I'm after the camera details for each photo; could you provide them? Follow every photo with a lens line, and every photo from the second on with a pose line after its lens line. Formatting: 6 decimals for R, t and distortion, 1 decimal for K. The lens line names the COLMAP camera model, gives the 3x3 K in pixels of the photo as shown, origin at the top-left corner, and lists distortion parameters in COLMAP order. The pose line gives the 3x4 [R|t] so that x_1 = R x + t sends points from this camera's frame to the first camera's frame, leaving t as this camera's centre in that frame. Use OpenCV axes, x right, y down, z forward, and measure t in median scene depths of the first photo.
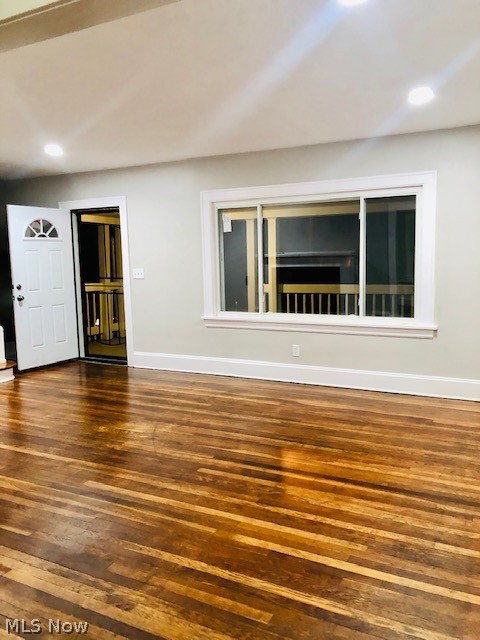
lens RADIAL K [[538.3, 0, 245.3], [0, 538.3, 318.4], [0, 0, 1]] dist [0.052729, -0.048551]
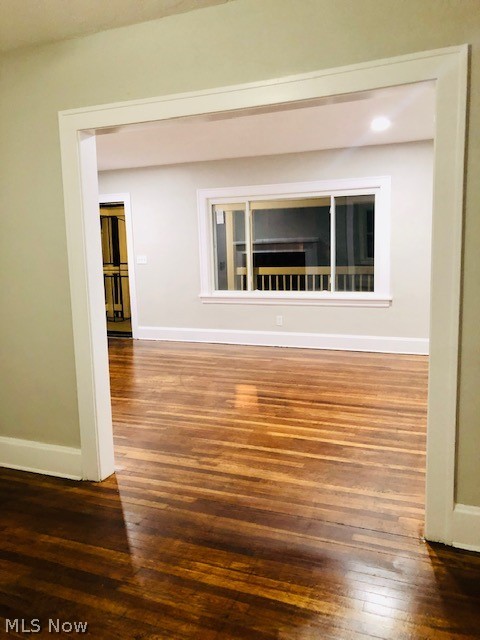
lens RADIAL K [[538.3, 0, 235.2], [0, 538.3, 320.4], [0, 0, 1]] dist [0.052729, -0.048551]
pose [[0.997013, -0.018241, 0.075053, -0.126231], [0.016013, 0.999416, 0.030182, 0.026197], [-0.075560, -0.028890, 0.996723, -0.278768]]
